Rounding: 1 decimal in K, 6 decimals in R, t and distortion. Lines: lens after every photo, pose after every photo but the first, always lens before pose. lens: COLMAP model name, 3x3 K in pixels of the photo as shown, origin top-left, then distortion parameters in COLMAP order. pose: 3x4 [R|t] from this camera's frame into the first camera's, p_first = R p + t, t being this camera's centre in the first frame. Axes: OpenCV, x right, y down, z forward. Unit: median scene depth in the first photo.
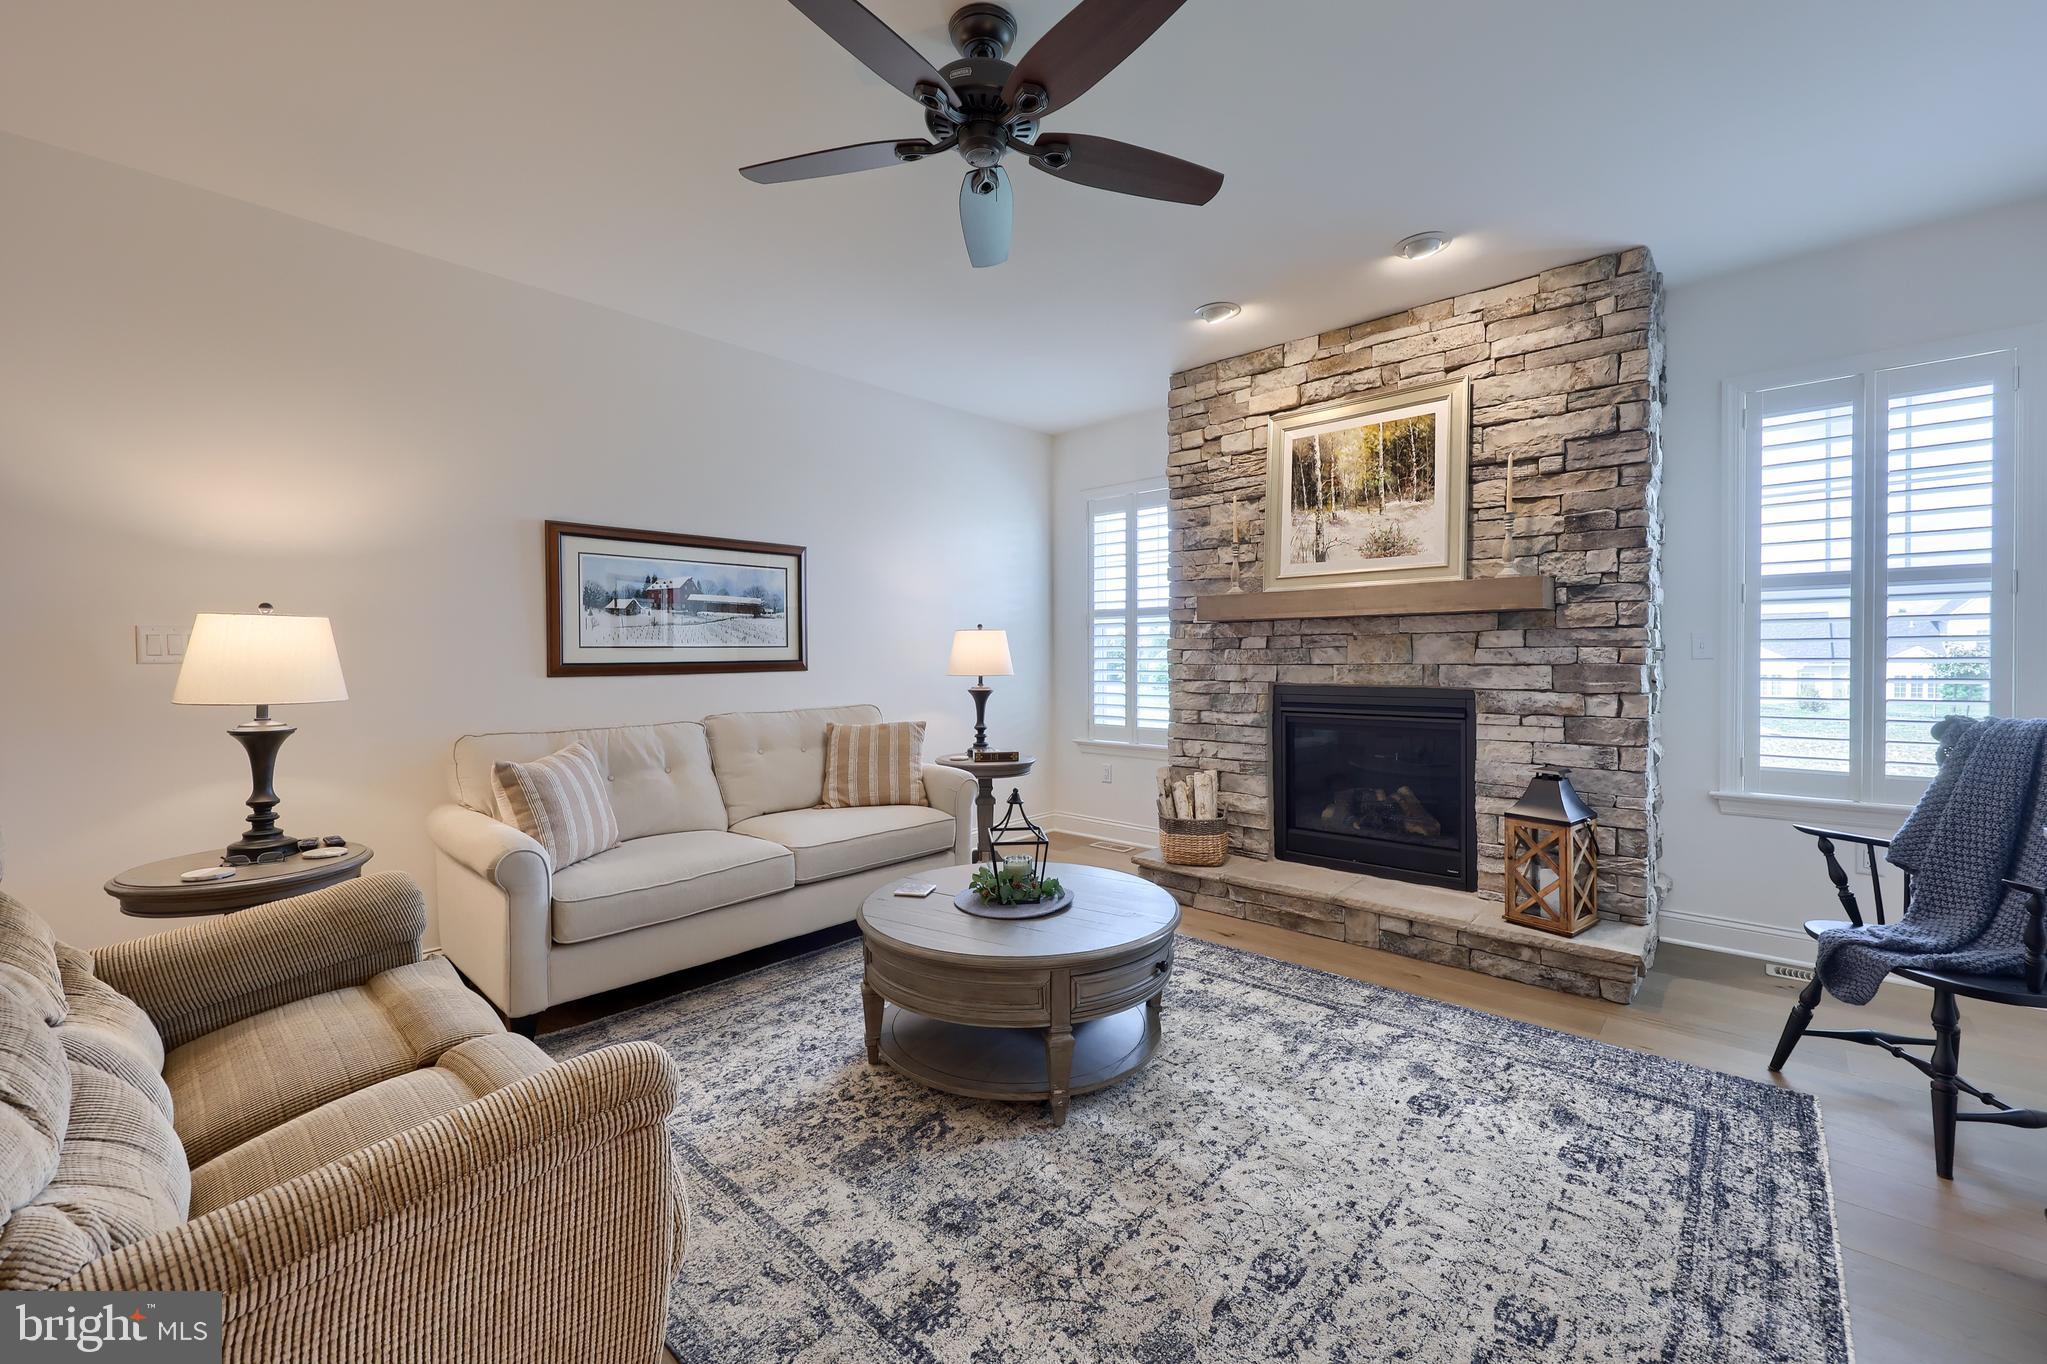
lens RADIAL K [[825.2, 0, 1035.9], [0, 825.2, 665.2], [0, 0, 1]] dist [-0.000343, -0.000201]
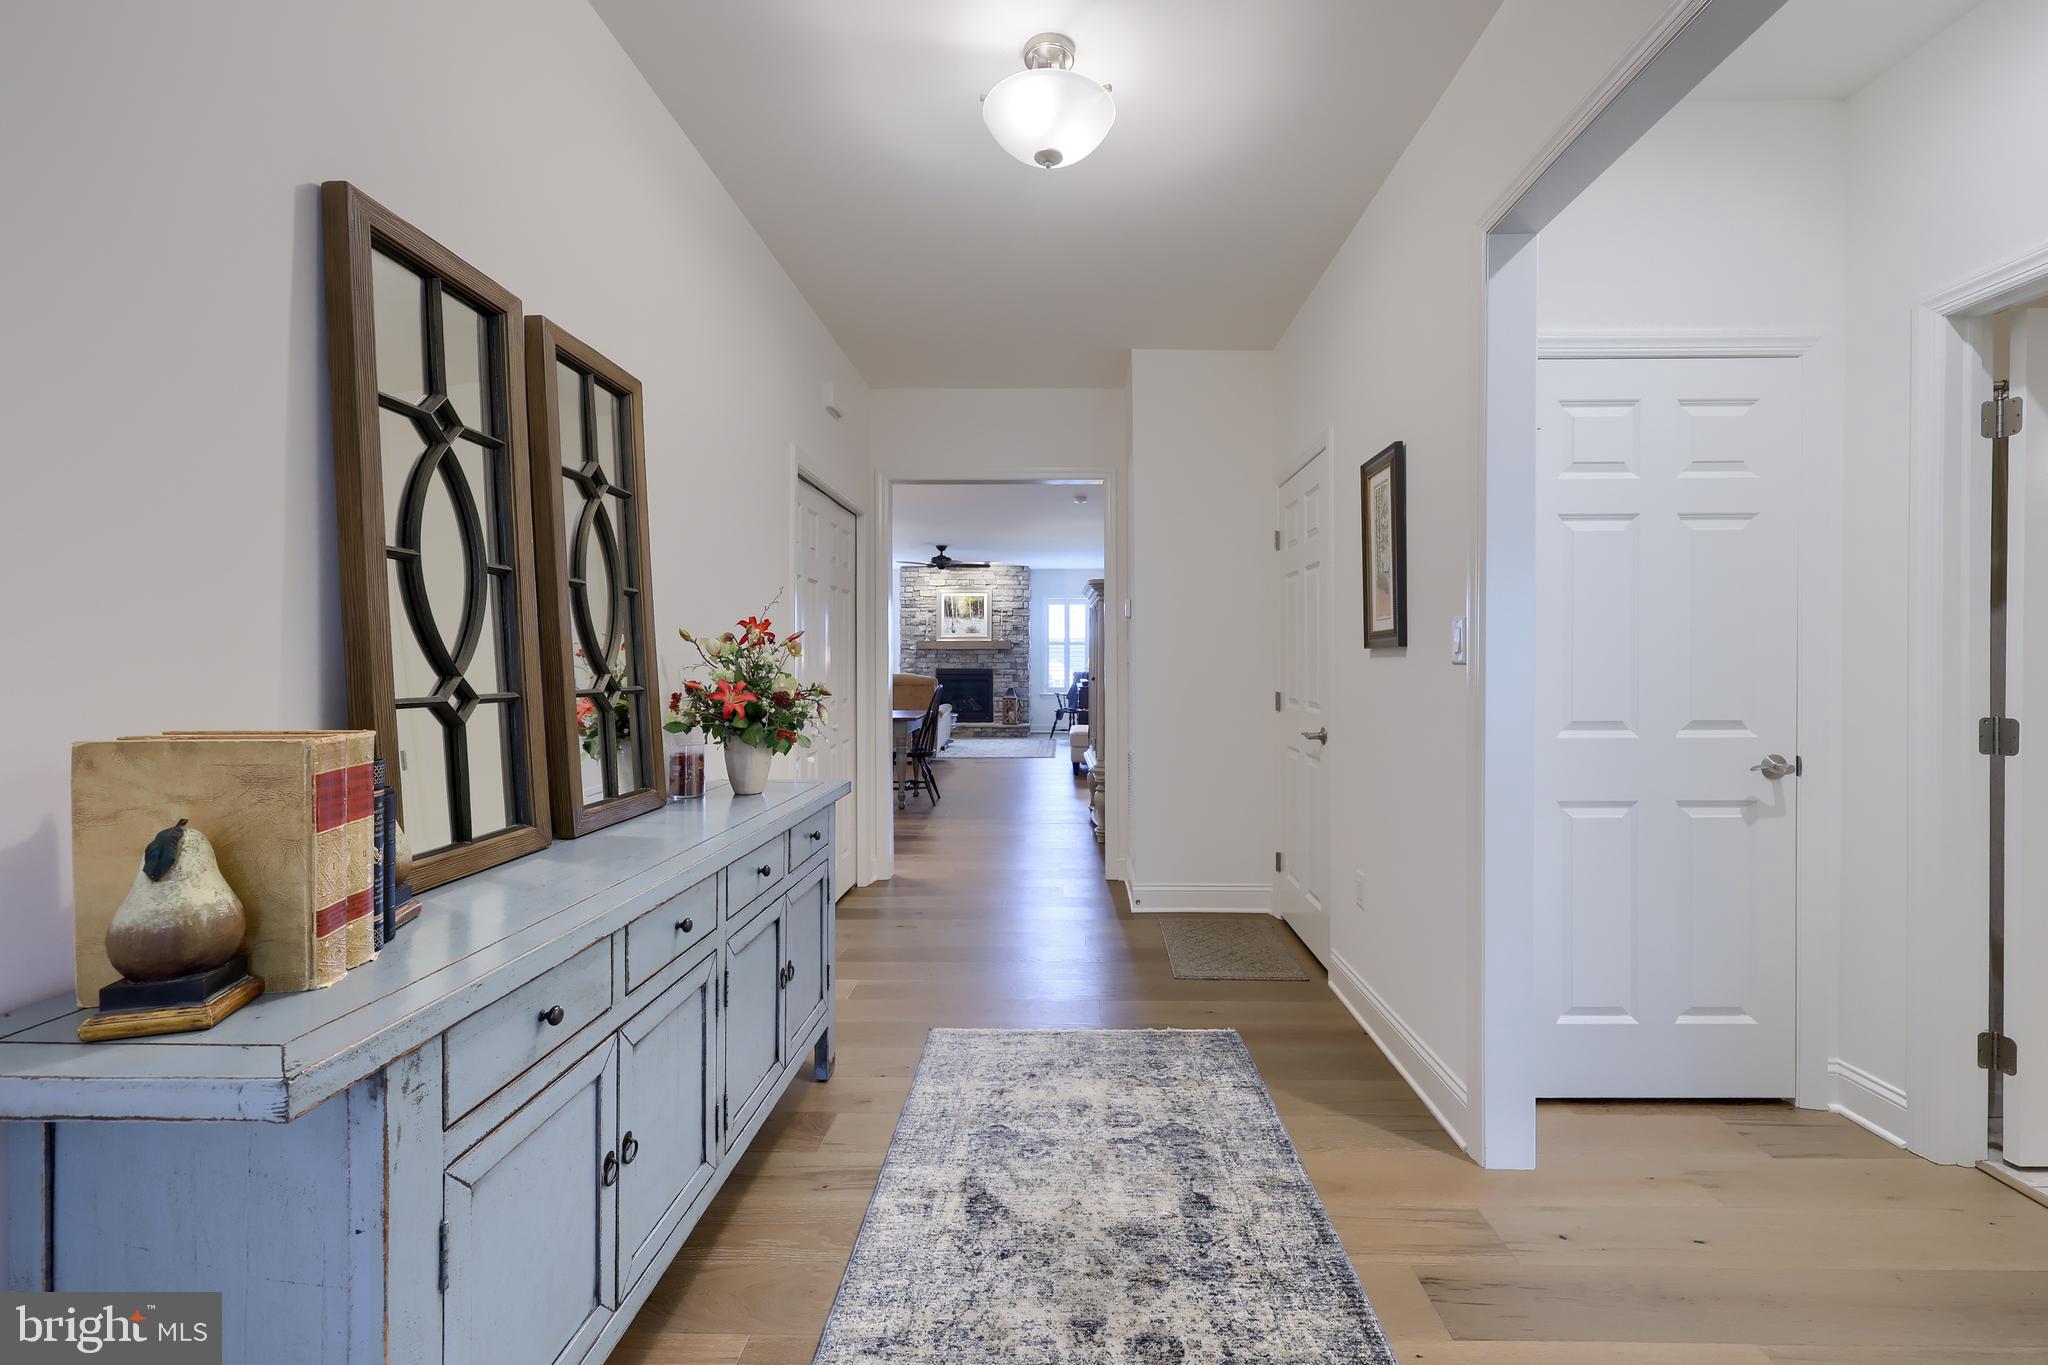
lens RADIAL K [[825.6, 0, 1036.4], [0, 825.6, 665.7], [0, 0, 1]] dist [-0.000343, -0.000201]
pose [[0.766899, 0.002057, 0.641764, -1.726645], [0.003743, 0.999964, -0.007677, 0.043218], [-0.641757, 0.008289, 0.766864, -2.017309]]
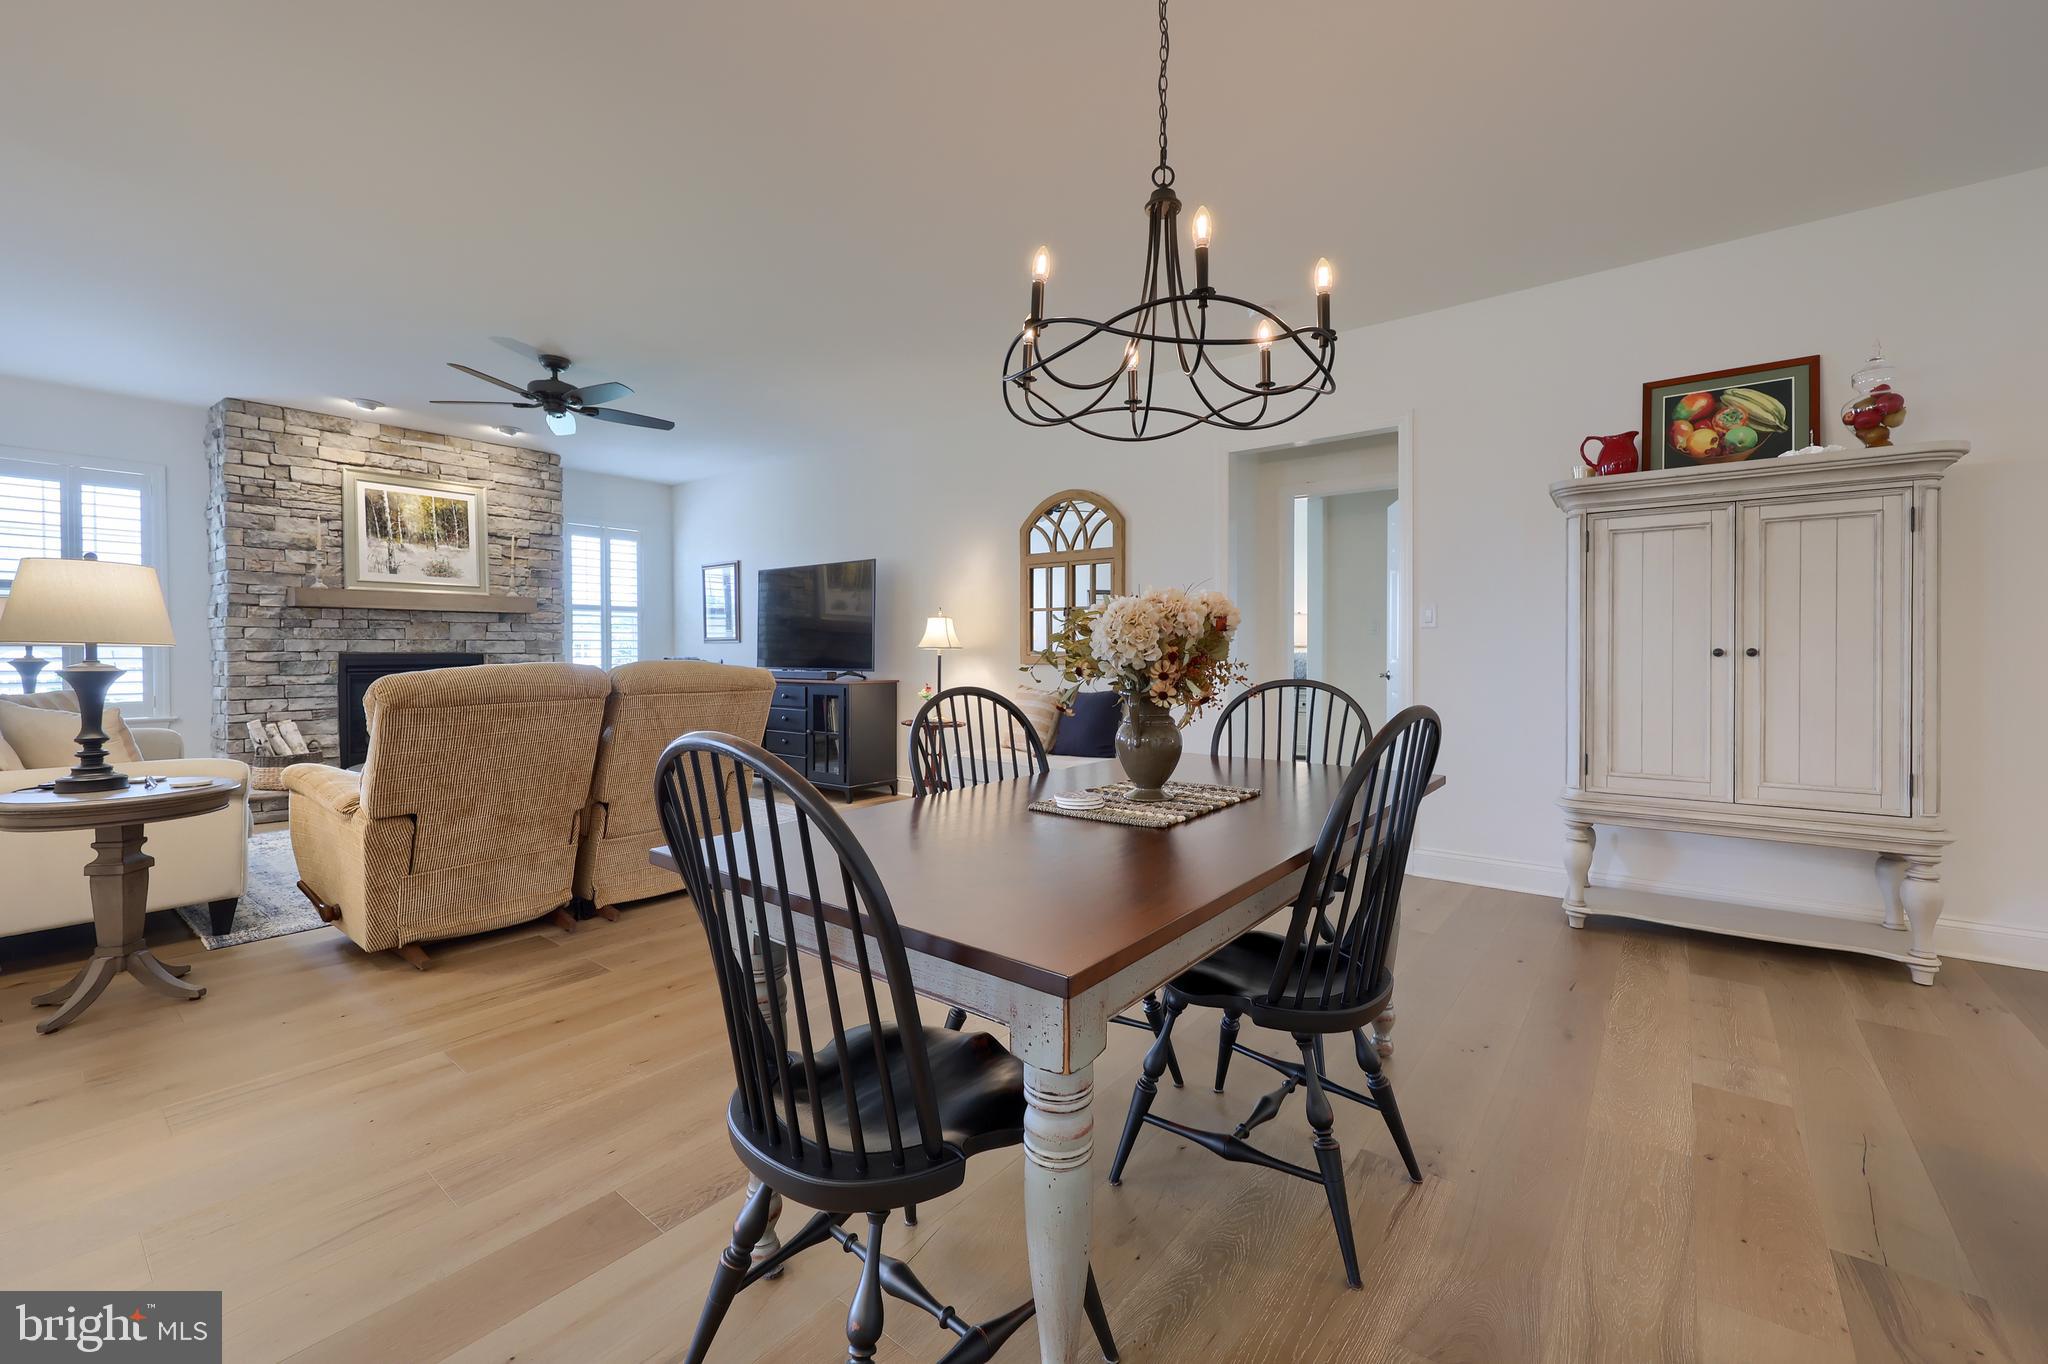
lens RADIAL K [[842.7, 0, 1000.1], [0, 842.7, 664.9], [0, 0, 1]] dist [-0.000012, 0.000191]
pose [[-0.043798, -0.008168, 0.999007, -1.385909], [0.015070, 0.999847, 0.008835, 0.053980], [-0.998927, 0.015442, -0.043668, -0.080939]]
